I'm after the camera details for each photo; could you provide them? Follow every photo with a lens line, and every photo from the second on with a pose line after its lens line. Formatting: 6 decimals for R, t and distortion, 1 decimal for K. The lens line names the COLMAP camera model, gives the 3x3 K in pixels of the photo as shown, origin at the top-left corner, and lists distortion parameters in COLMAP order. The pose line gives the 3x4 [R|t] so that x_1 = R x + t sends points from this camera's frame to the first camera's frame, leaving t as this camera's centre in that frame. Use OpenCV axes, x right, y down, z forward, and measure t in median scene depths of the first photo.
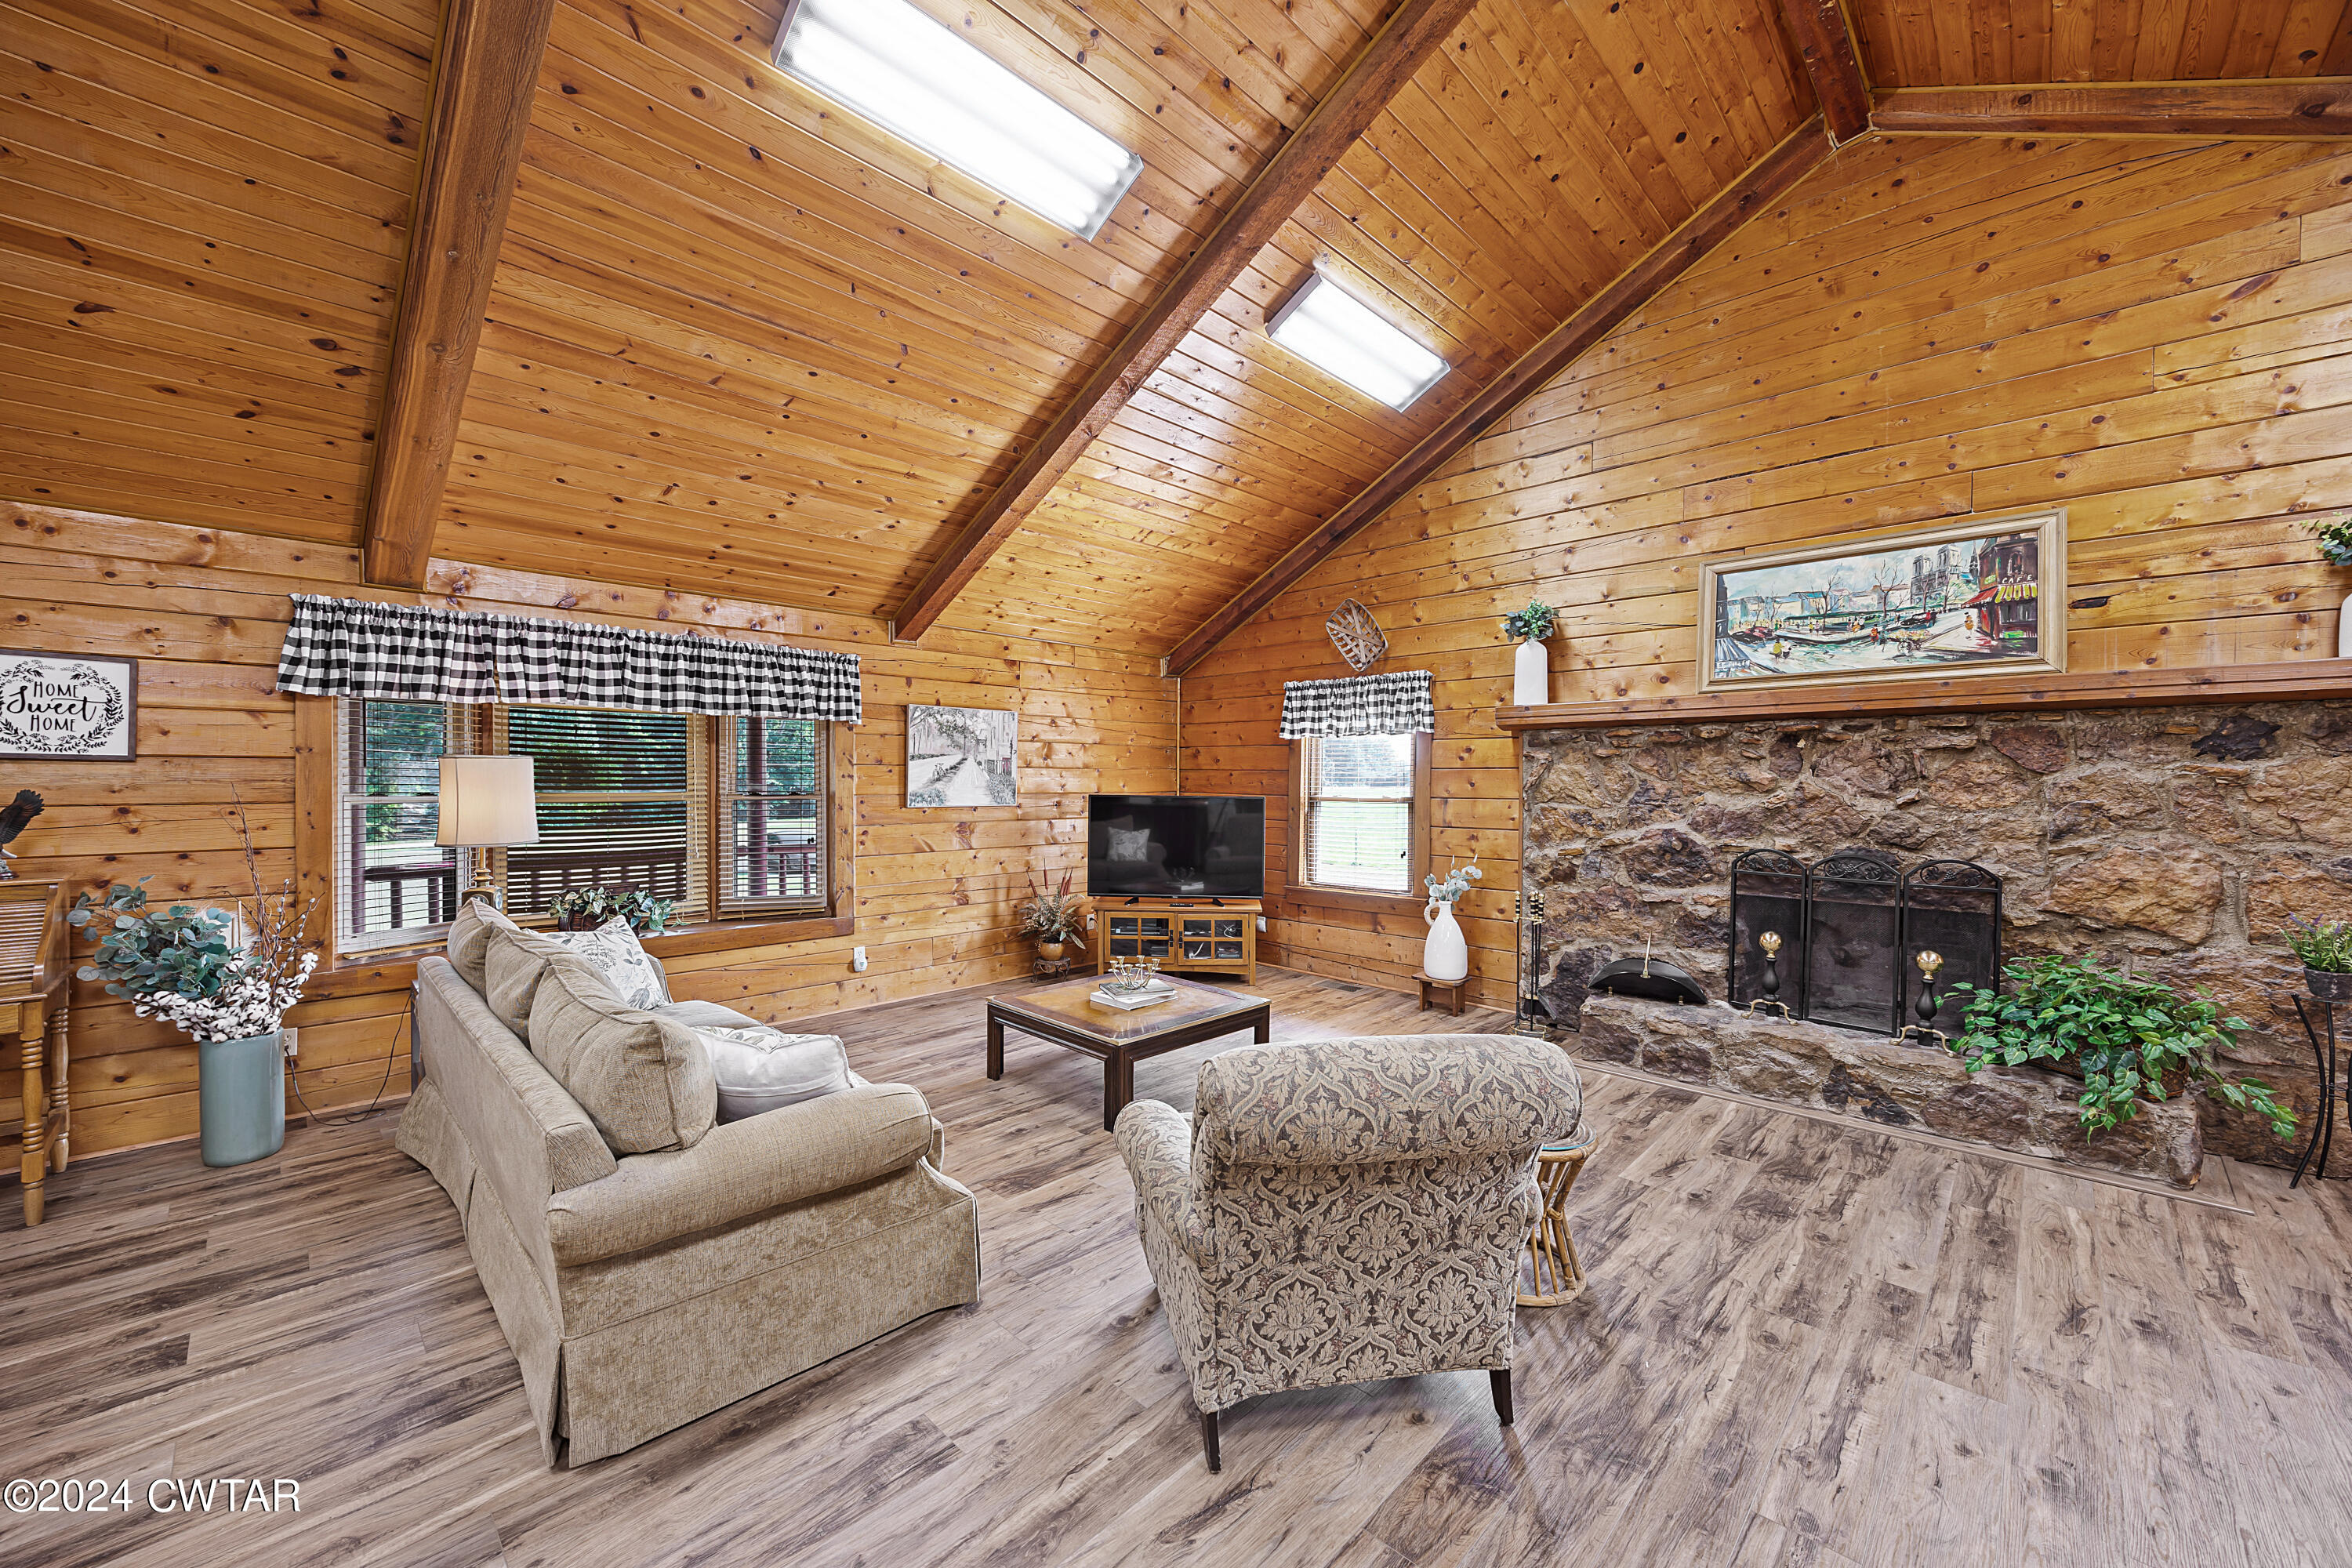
lens RADIAL K [[895.4, 0, 1180.9], [0, 895.4, 787.4], [0, 0, 1]] dist [-0.002108, -0.000019]
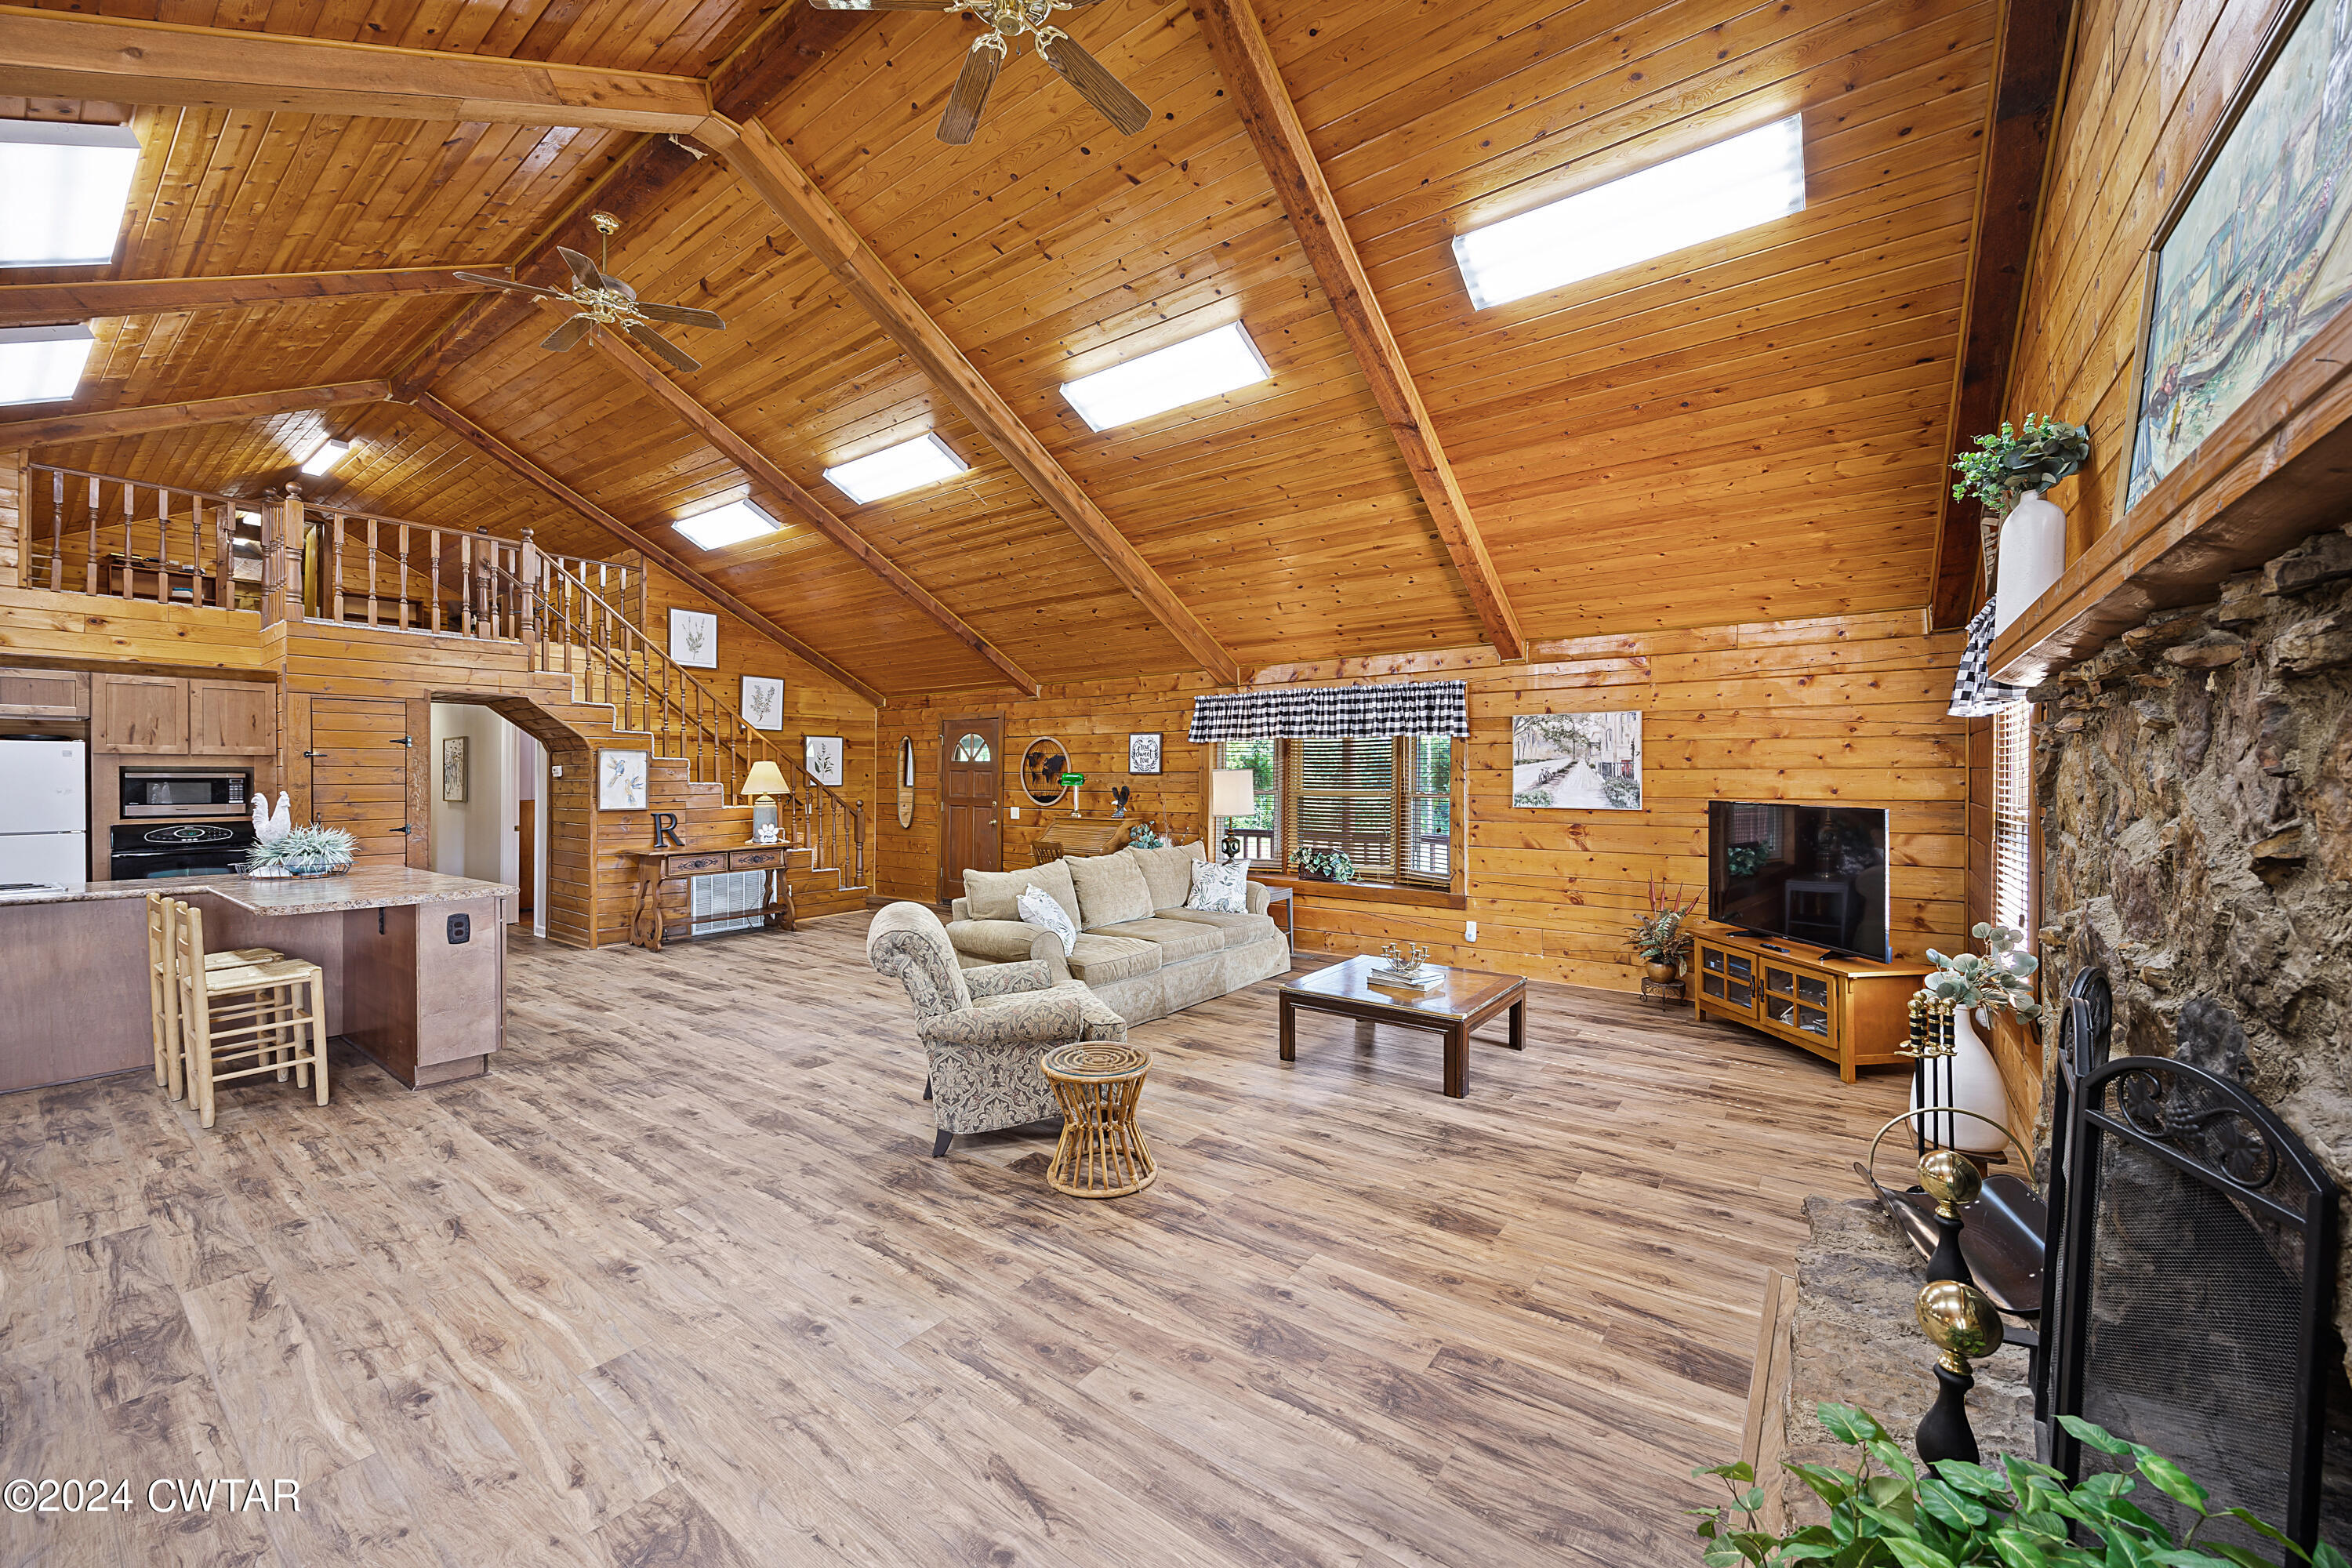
lens RADIAL K [[895.4, 0, 1181.1], [0, 895.4, 787.6], [0, 0, 1]] dist [-0.002108, -0.000019]
pose [[0.129574, 0.006231, -0.991550, 1.142351], [-0.010426, 0.999934, 0.004921, -0.004839], [0.991515, 0.009700, 0.129631, 0.665530]]
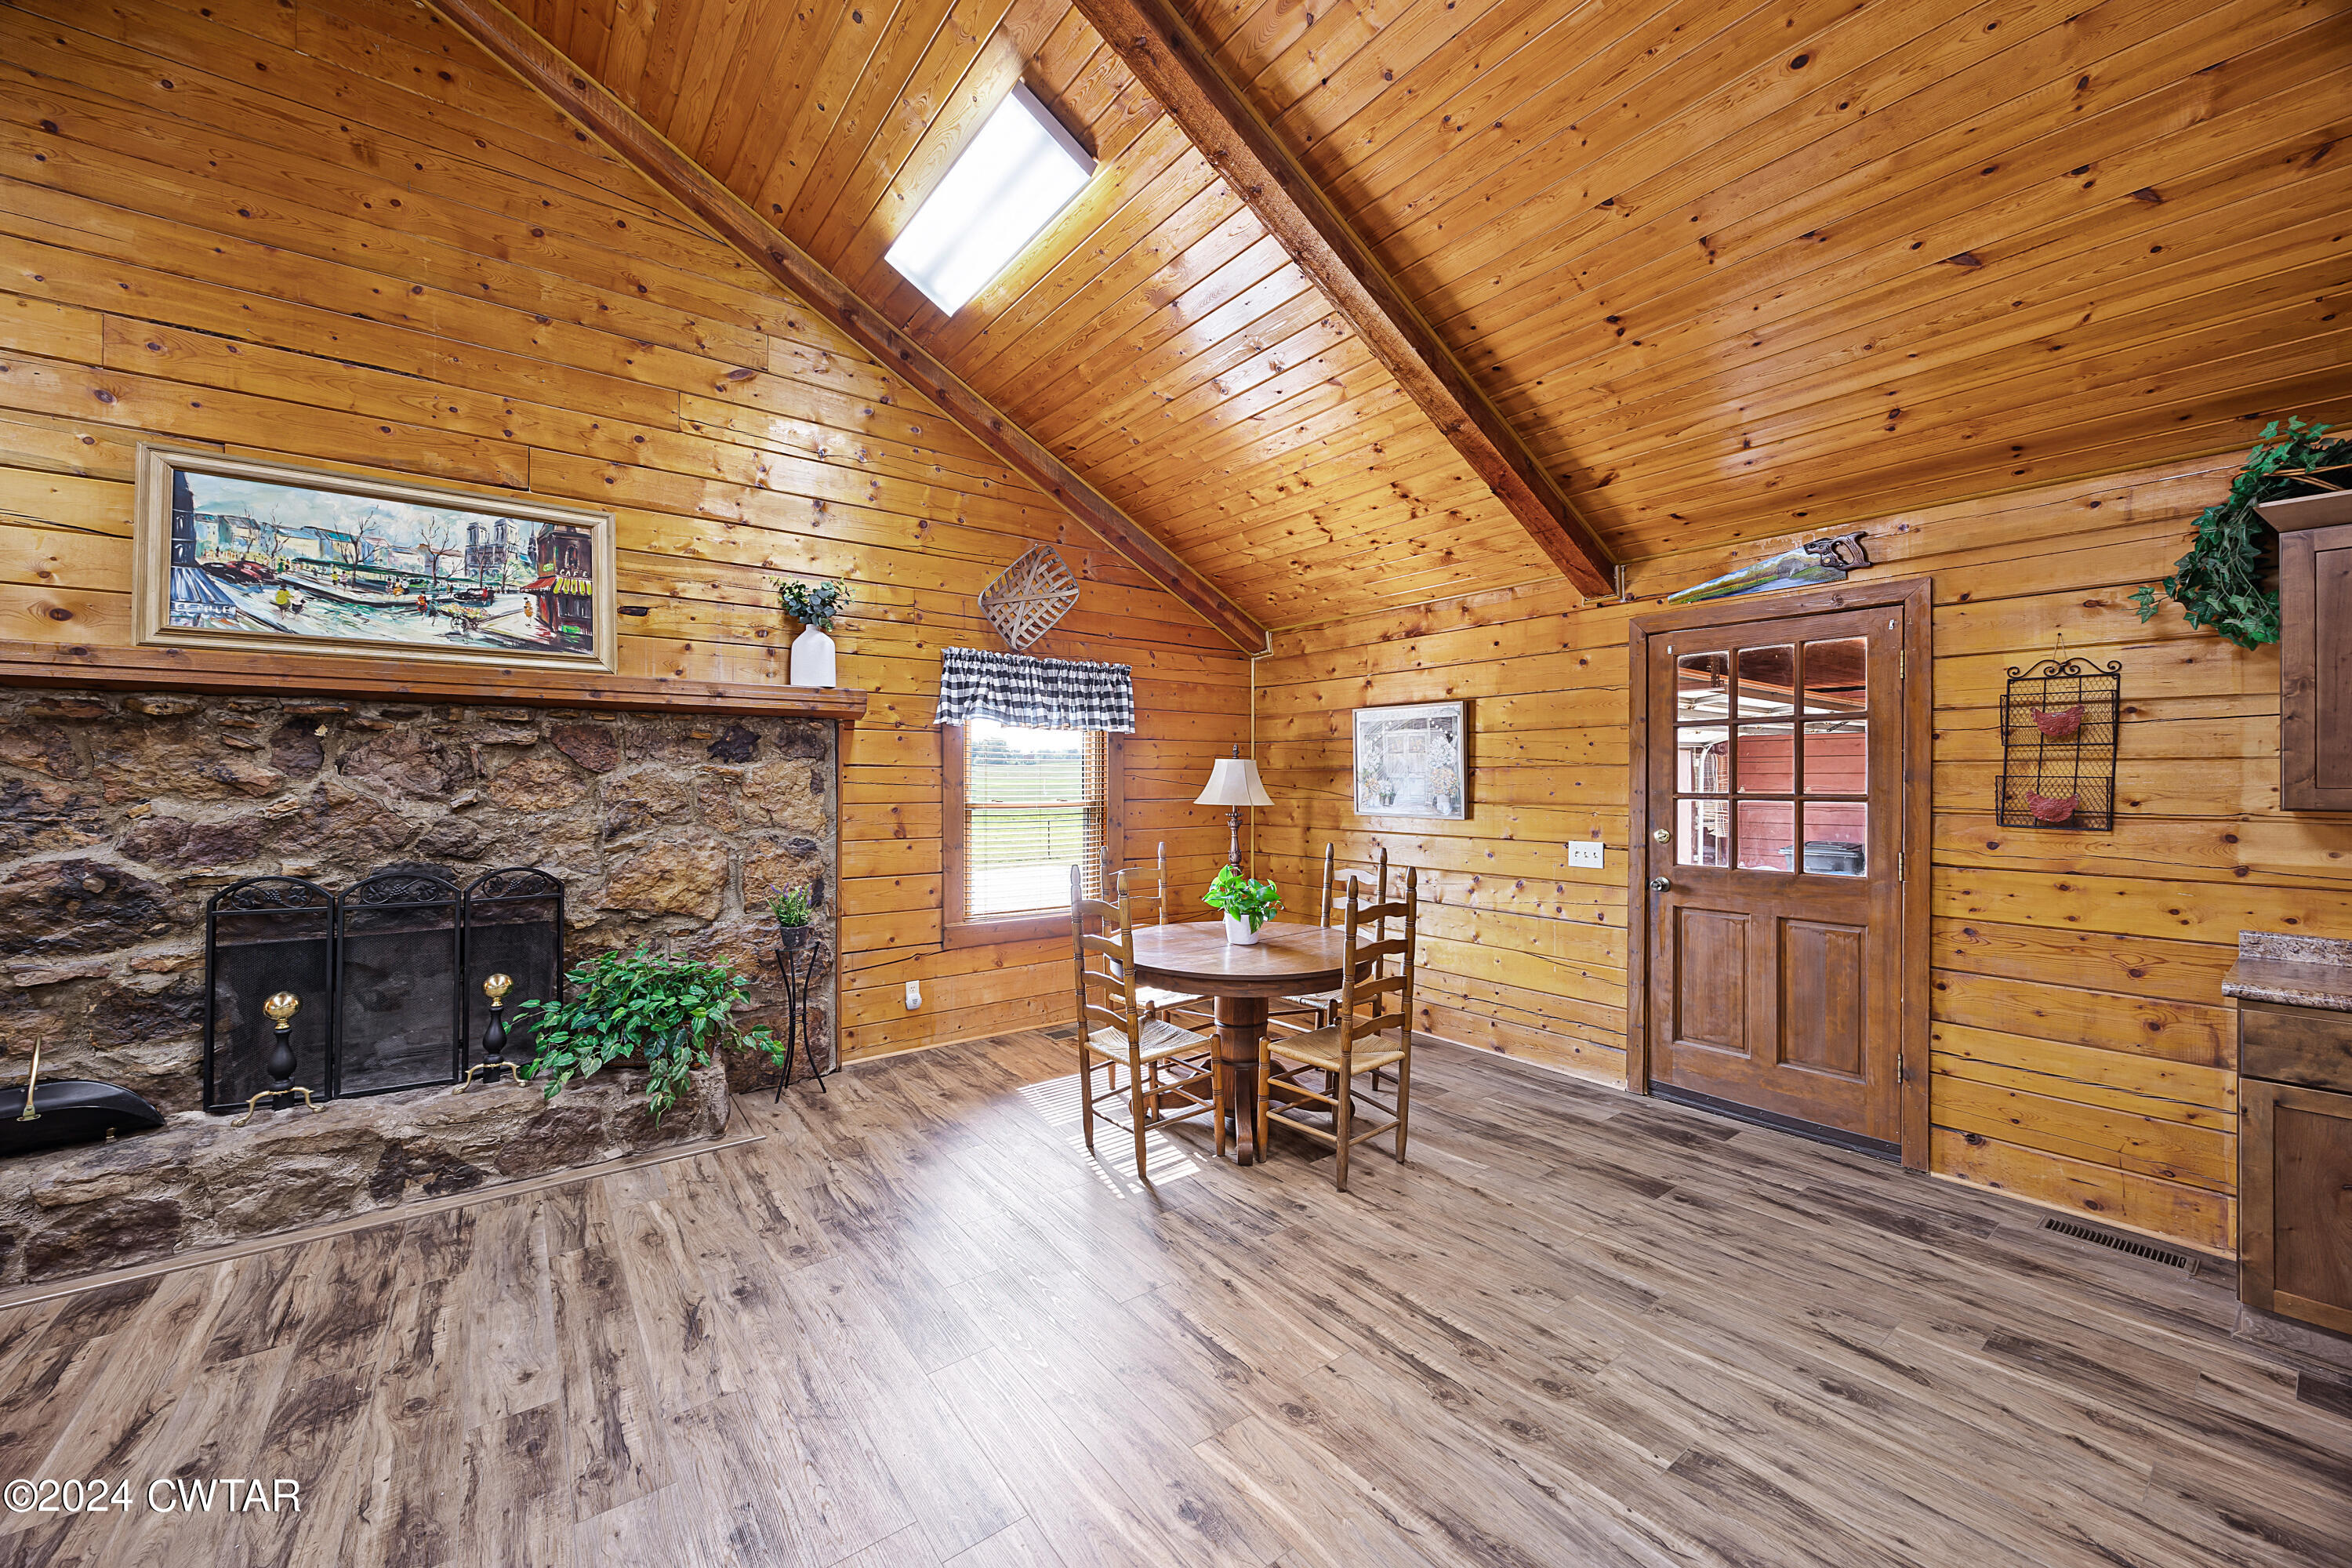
lens RADIAL K [[895.4, 0, 1182.0], [0, 895.4, 781.9], [0, 0, 1]] dist [-0.002108, -0.000019]
pose [[0.148037, -0.004178, 0.988973, 0.068562], [0.009852, 0.999948, 0.002749, -0.001448], [-0.988933, 0.009336, 0.148071, 0.202597]]
